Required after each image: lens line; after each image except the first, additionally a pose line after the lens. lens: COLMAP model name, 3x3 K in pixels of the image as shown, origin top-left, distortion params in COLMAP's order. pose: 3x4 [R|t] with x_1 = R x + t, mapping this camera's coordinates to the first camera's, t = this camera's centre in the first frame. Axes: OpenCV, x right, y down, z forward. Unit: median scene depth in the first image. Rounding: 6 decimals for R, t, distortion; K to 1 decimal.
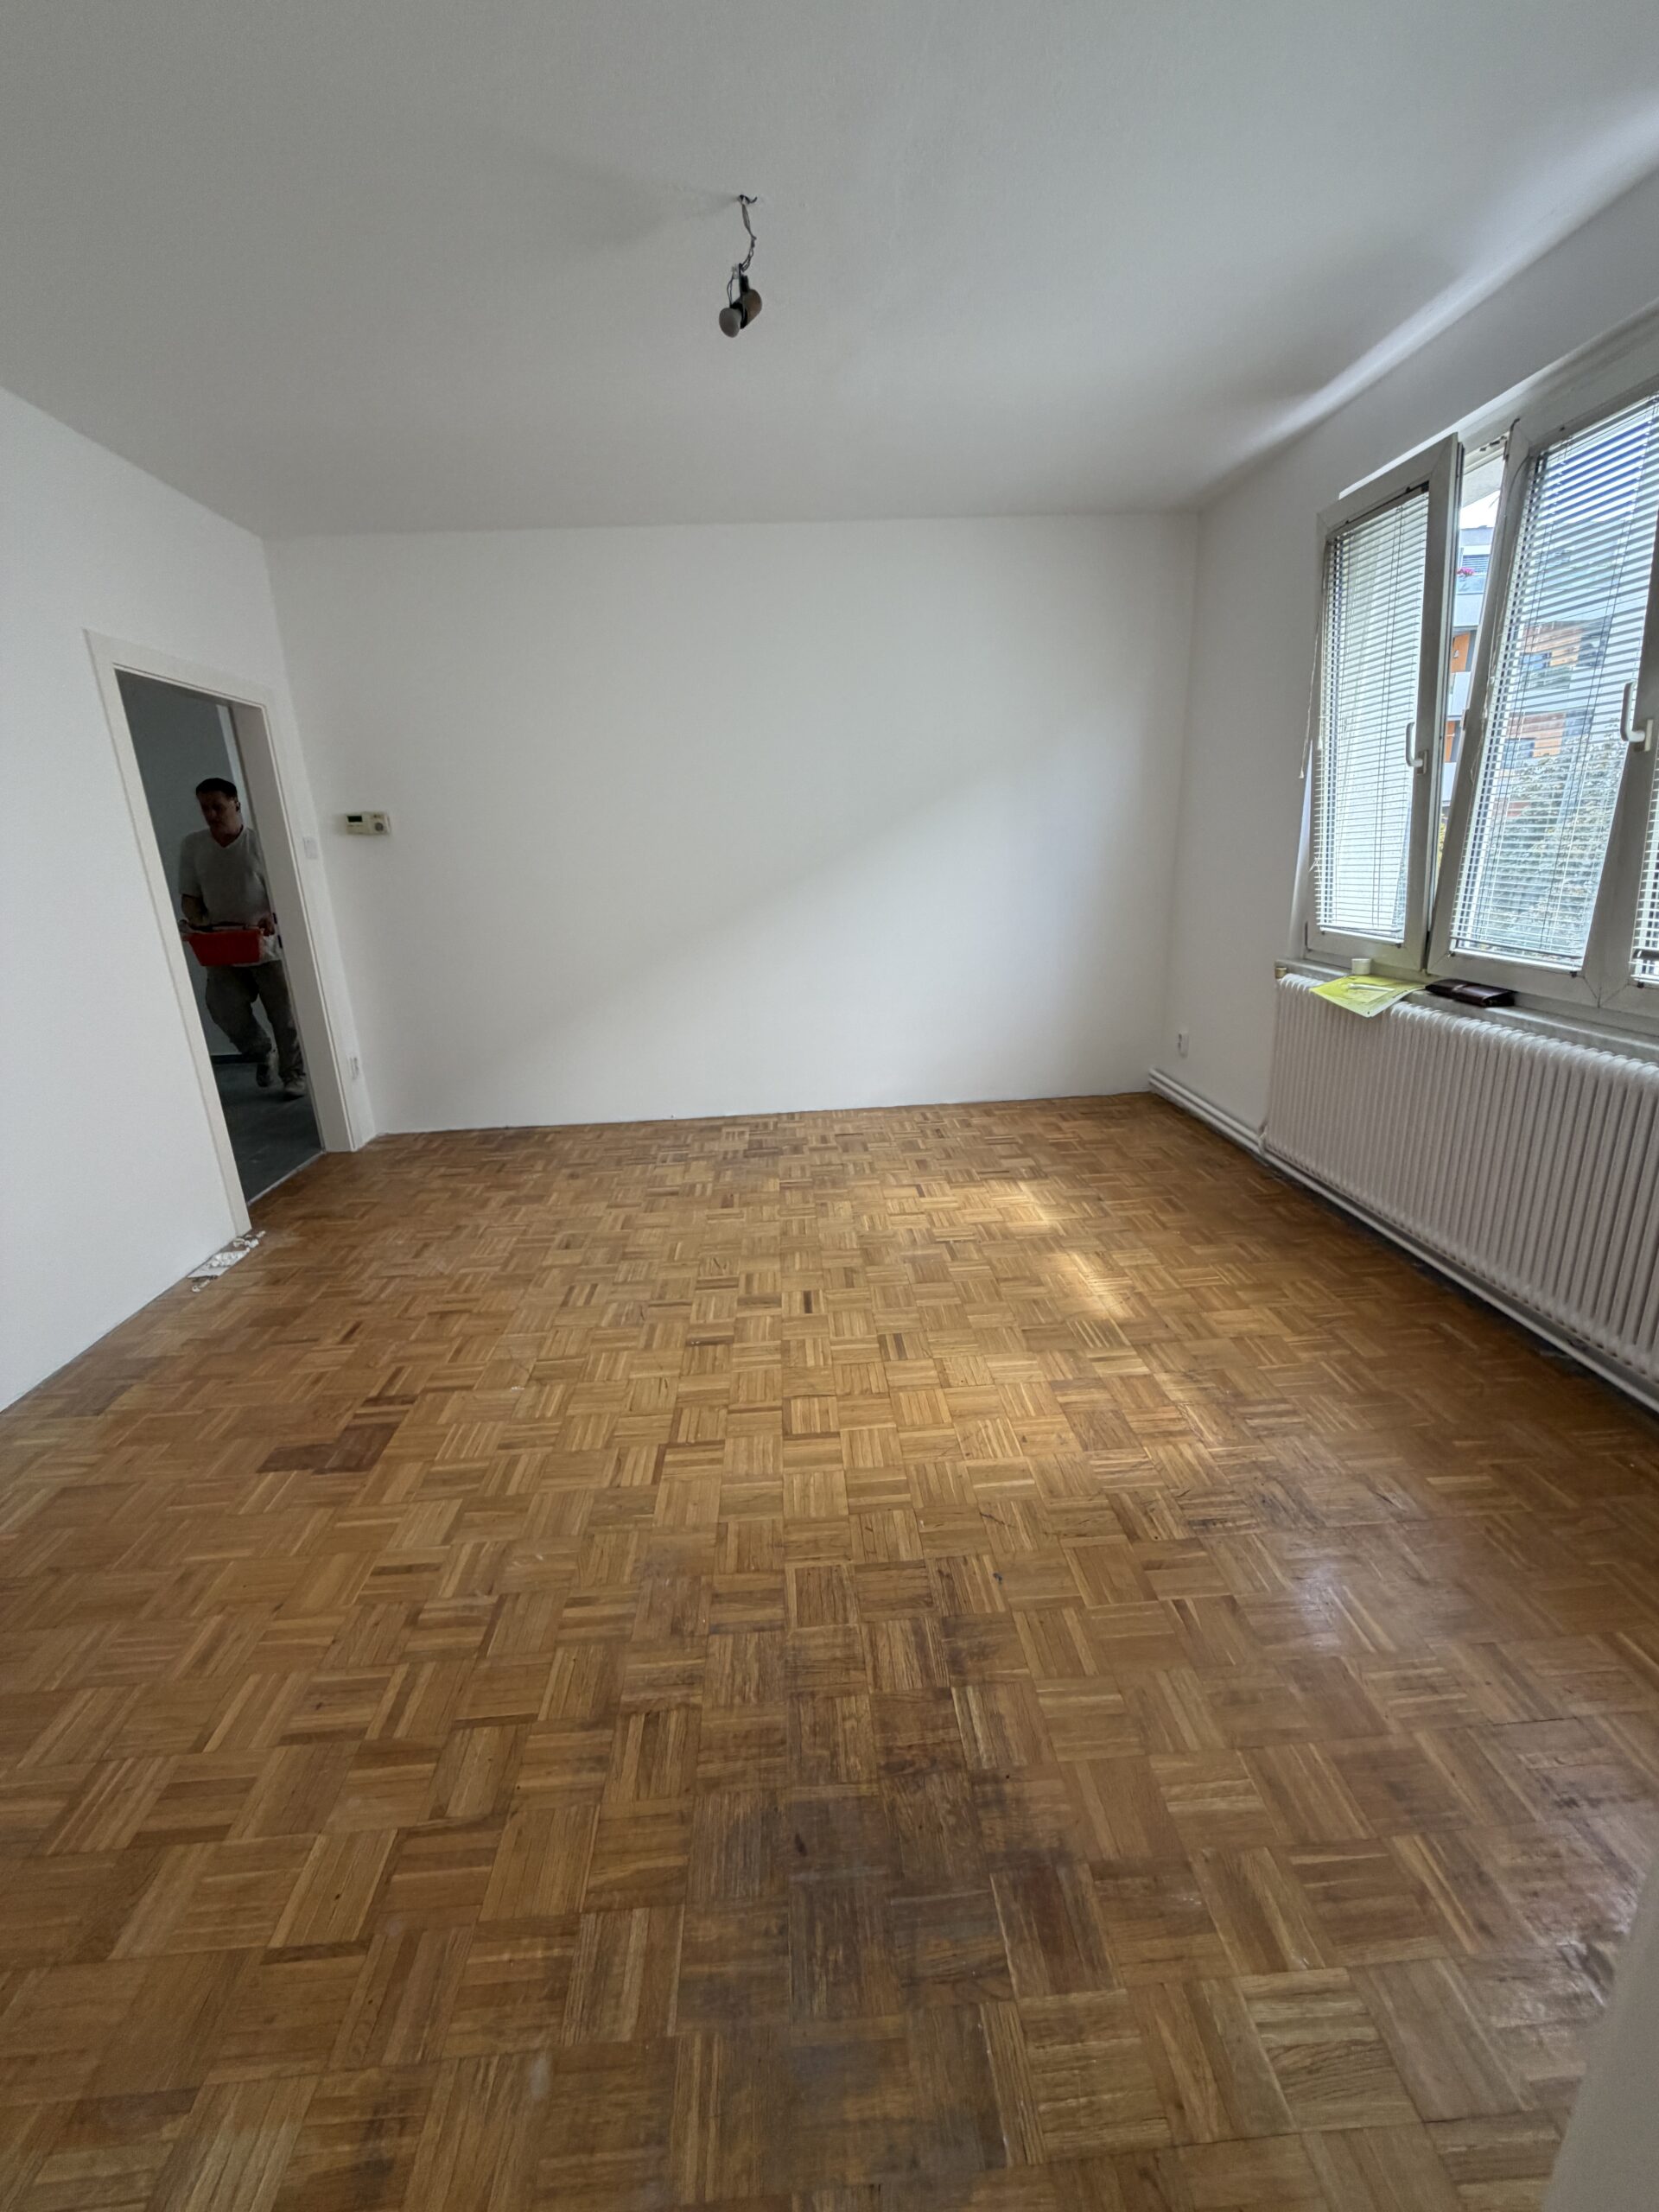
lens RADIAL K [[879.8, 0, 825.3], [0, 879.8, 1099.1], [0, 0, 1]] dist [0.001356, 0.000064]
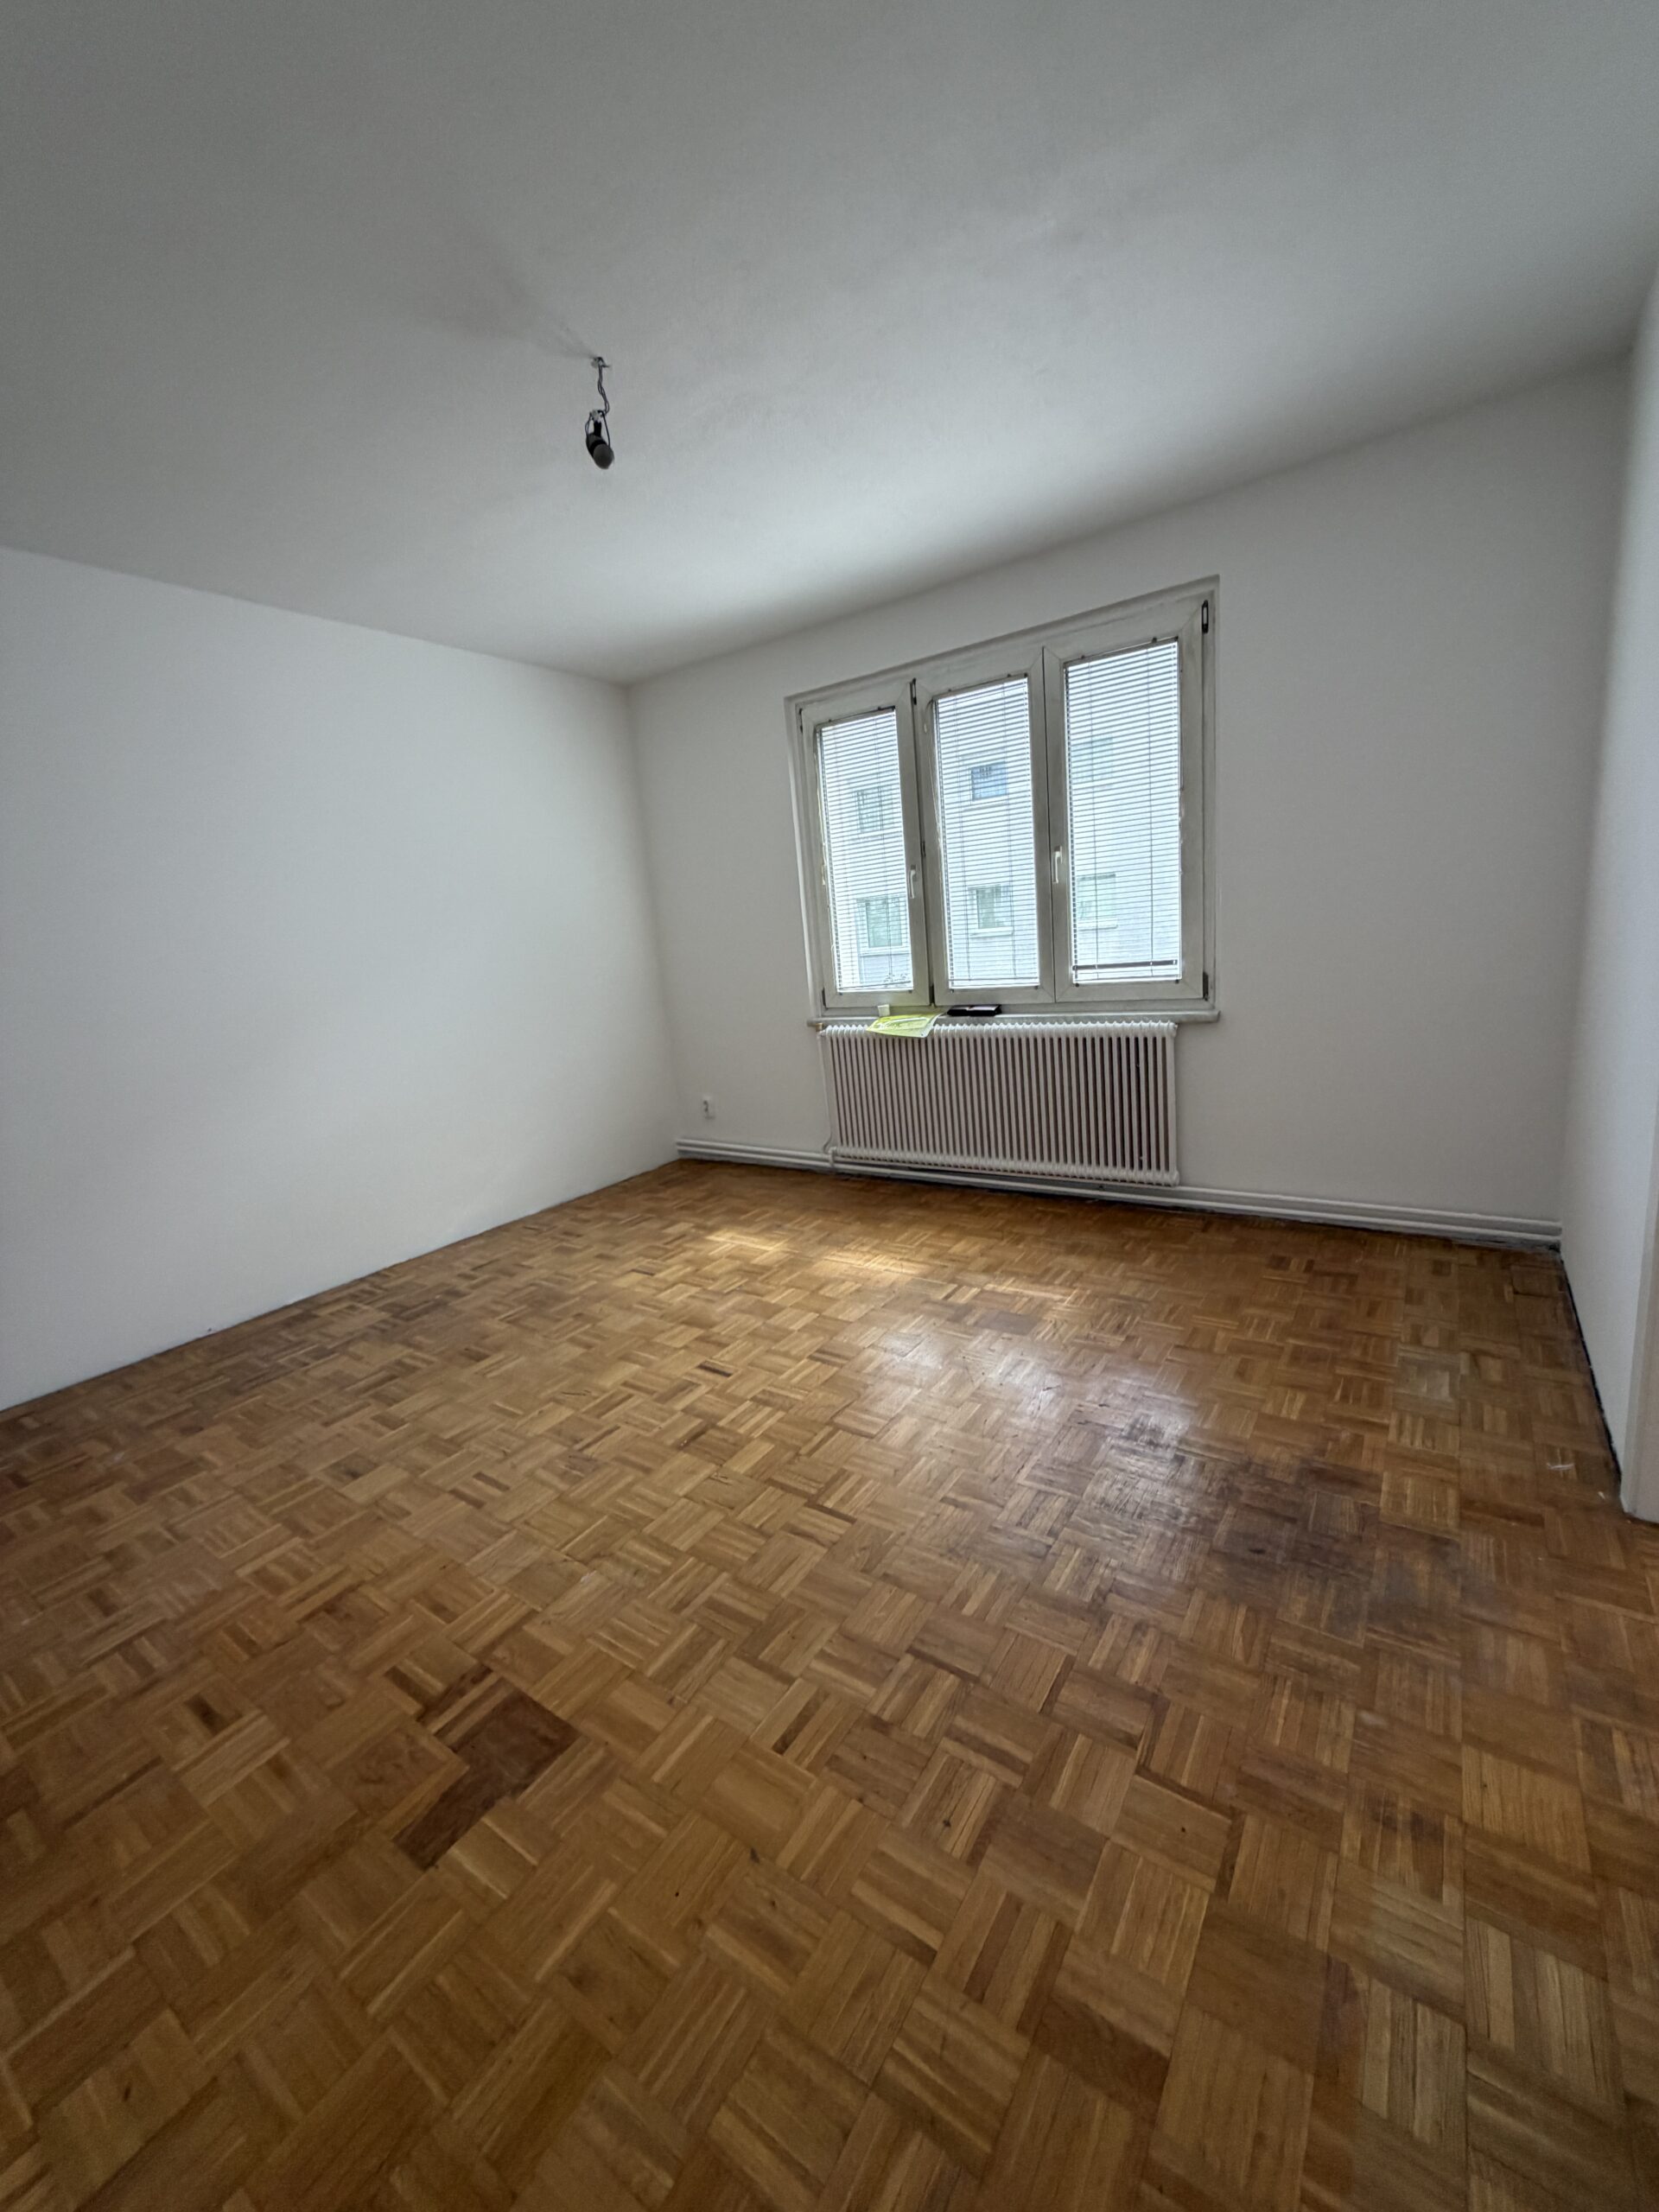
lens RADIAL K [[879.8, 0, 825.3], [0, 879.8, 1099.1], [0, 0, 1]] dist [0.001356, 0.000064]
pose [[0.618973, -0.164824, 0.767923, -0.585032], [0.281465, 0.959342, -0.020962, -0.007477], [-0.733246, 0.229119, 0.640199, 0.177654]]
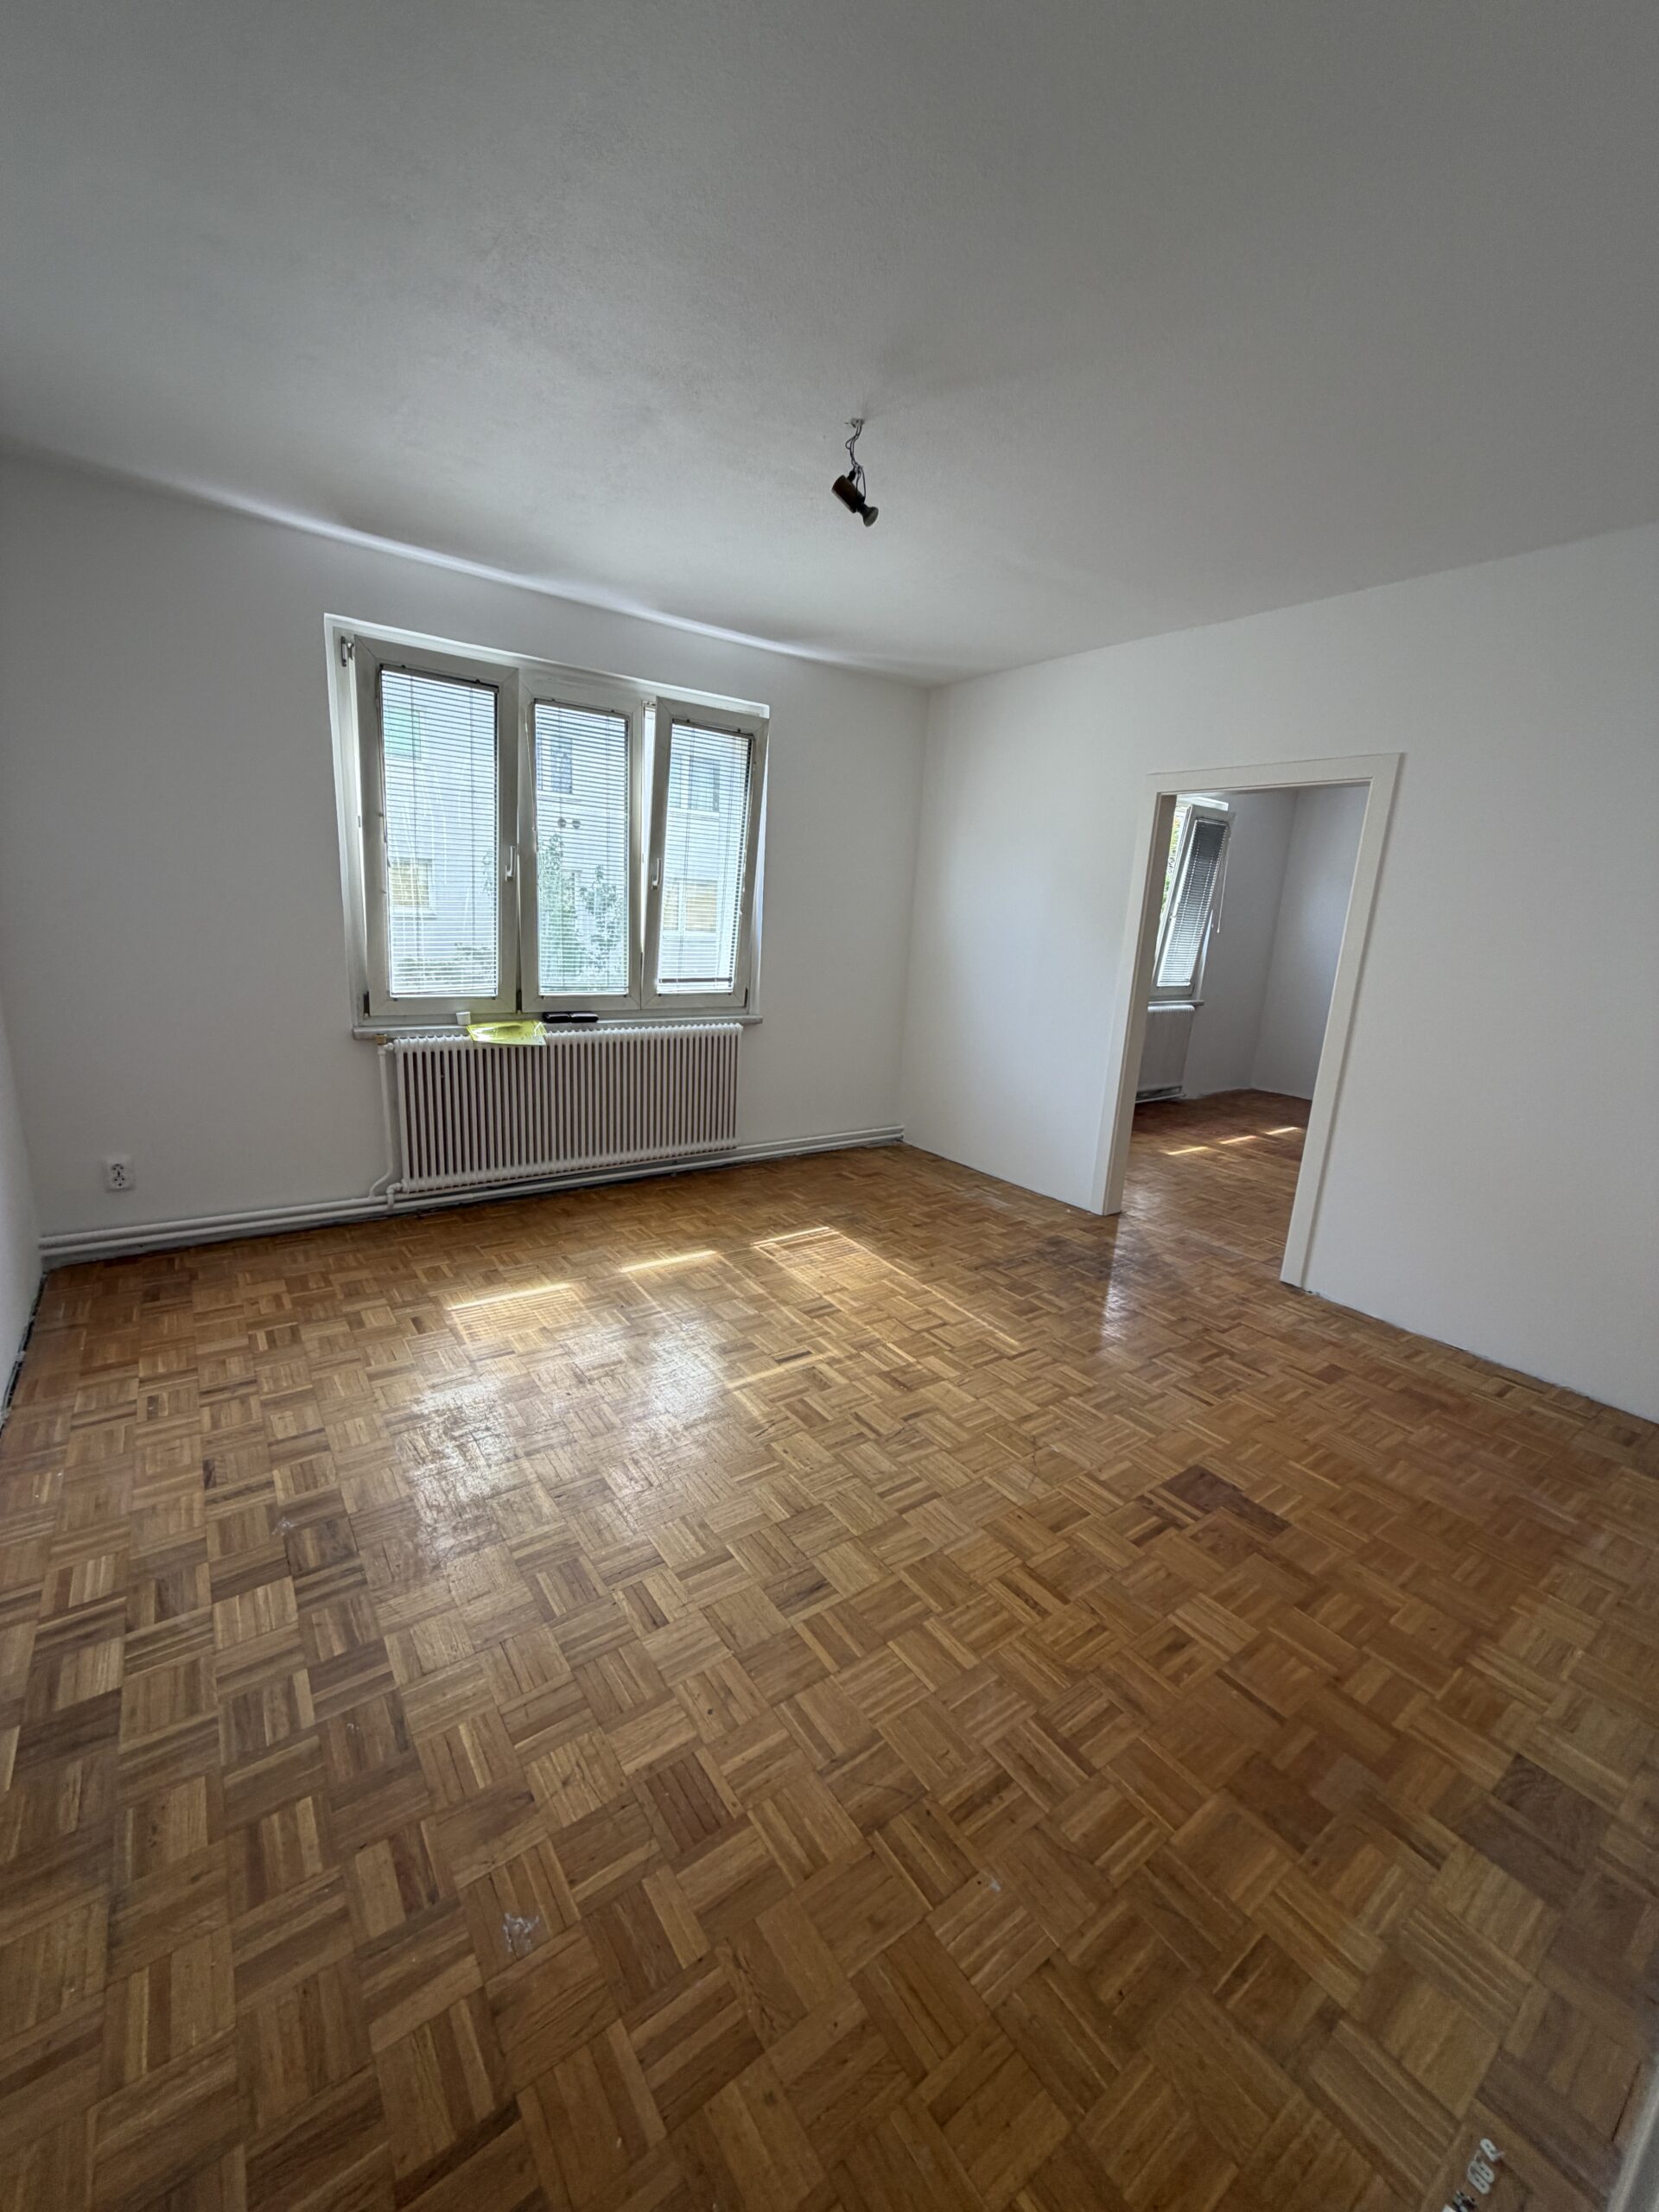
lens RADIAL K [[879.8, 0, 825.3], [0, 879.8, 1099.1], [0, 0, 1]] dist [0.001356, 0.000064]
pose [[-0.544663, -0.169606, 0.821326, -0.767775], [0.205539, 0.922473, 0.326797, -0.353925], [-0.813078, 0.346809, -0.467576, 1.210826]]
